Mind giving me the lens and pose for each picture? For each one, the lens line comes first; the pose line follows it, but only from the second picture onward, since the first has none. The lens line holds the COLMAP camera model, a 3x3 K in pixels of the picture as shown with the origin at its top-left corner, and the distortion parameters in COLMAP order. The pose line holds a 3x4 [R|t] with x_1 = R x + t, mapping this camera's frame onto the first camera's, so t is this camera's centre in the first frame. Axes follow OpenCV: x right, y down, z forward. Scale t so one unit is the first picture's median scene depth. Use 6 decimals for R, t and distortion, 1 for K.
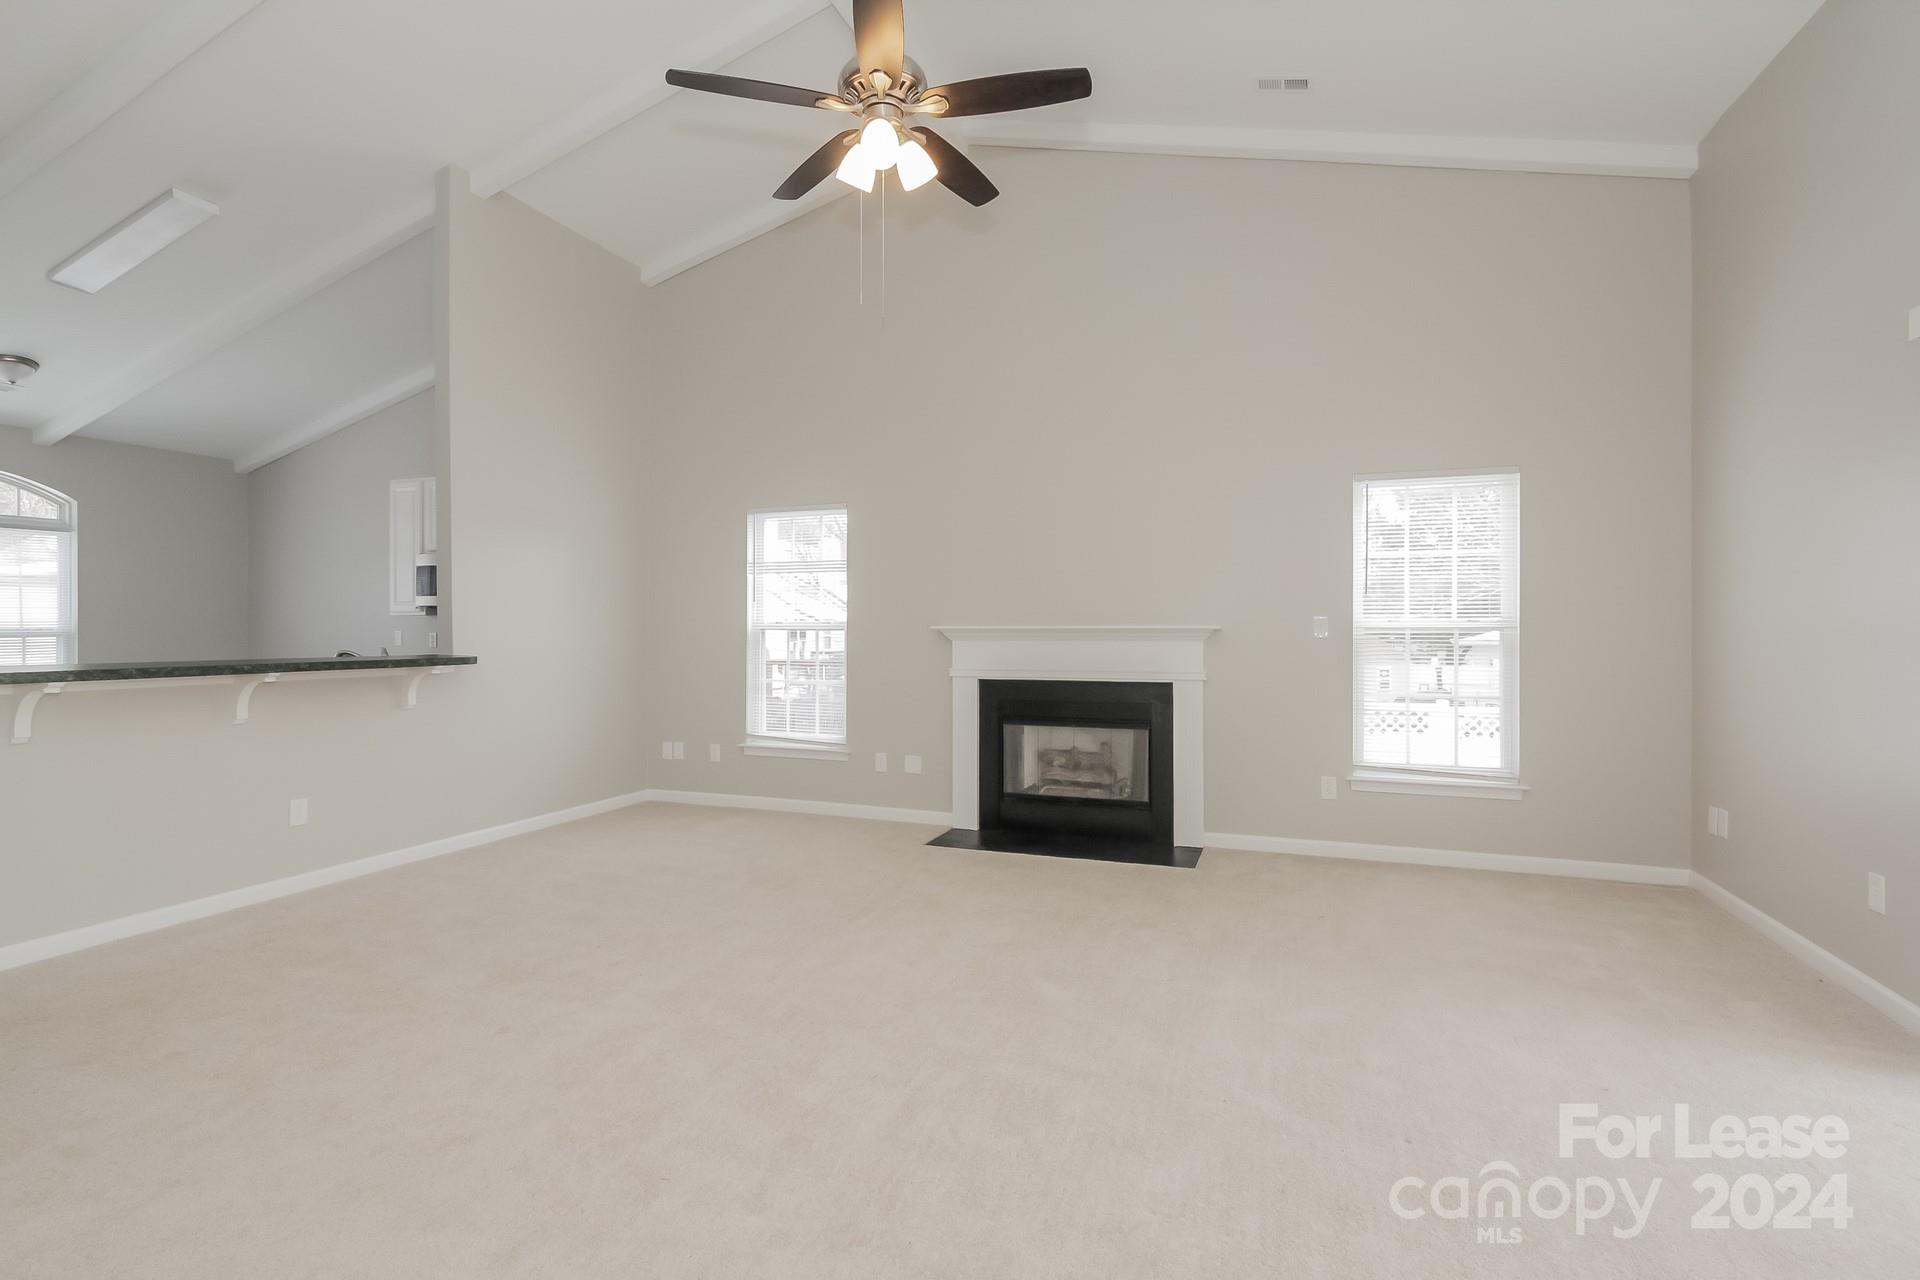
lens RADIAL K [[919.6, 0, 932.2], [0, 919.6, 634.4], [0, 0, 1]] dist [-0.000072, 0.019894]
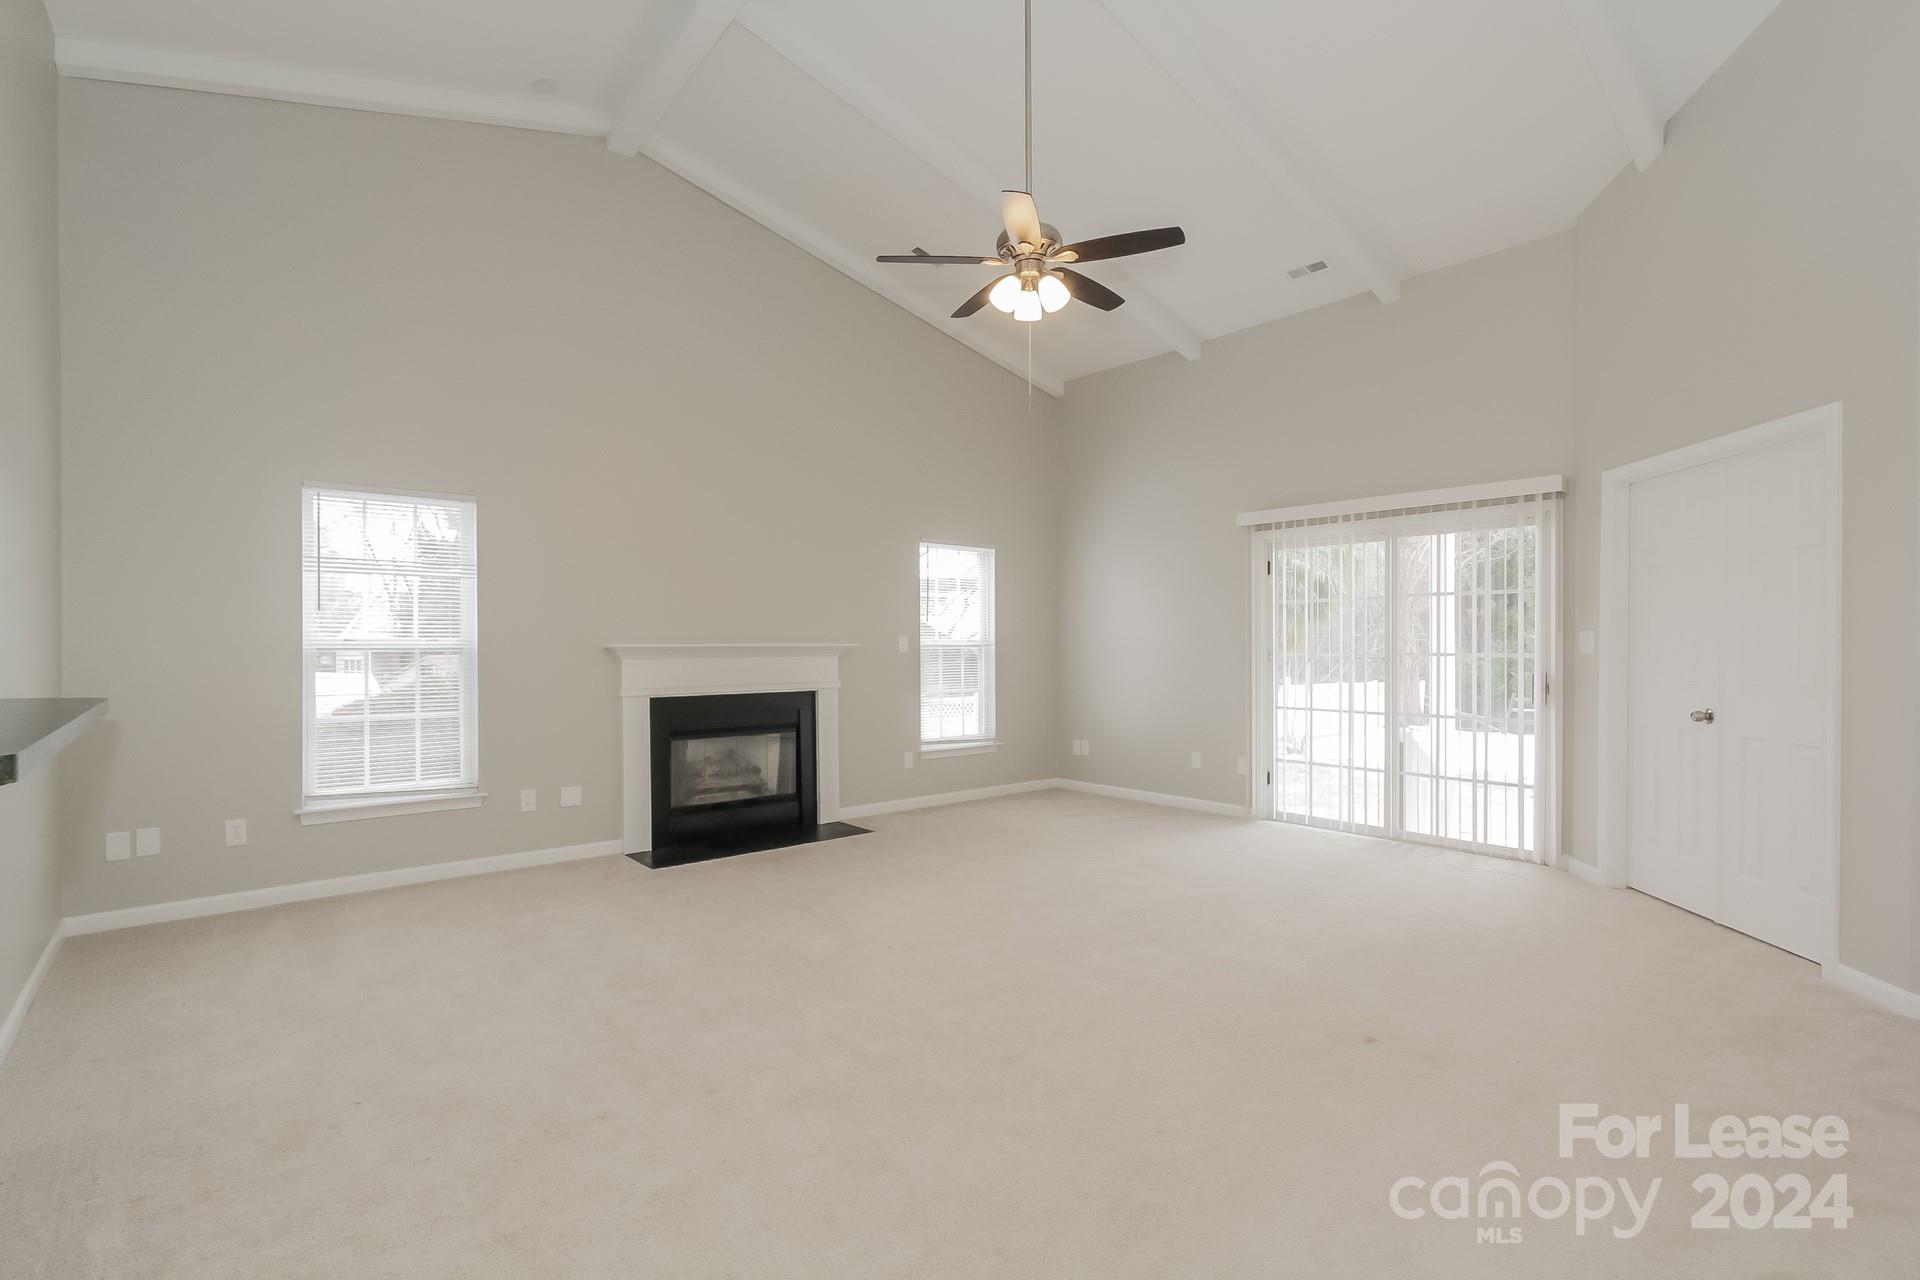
lens RADIAL K [[919.6, 0, 932.2], [0, 919.6, 634.4], [0, 0, 1]] dist [-0.000072, 0.019894]
pose [[0.463181, 0.013088, 0.886167, -0.694186], [0.005508, 0.999829, -0.017646, -0.000391], [-0.886247, 0.013055, 0.463030, 0.272968]]
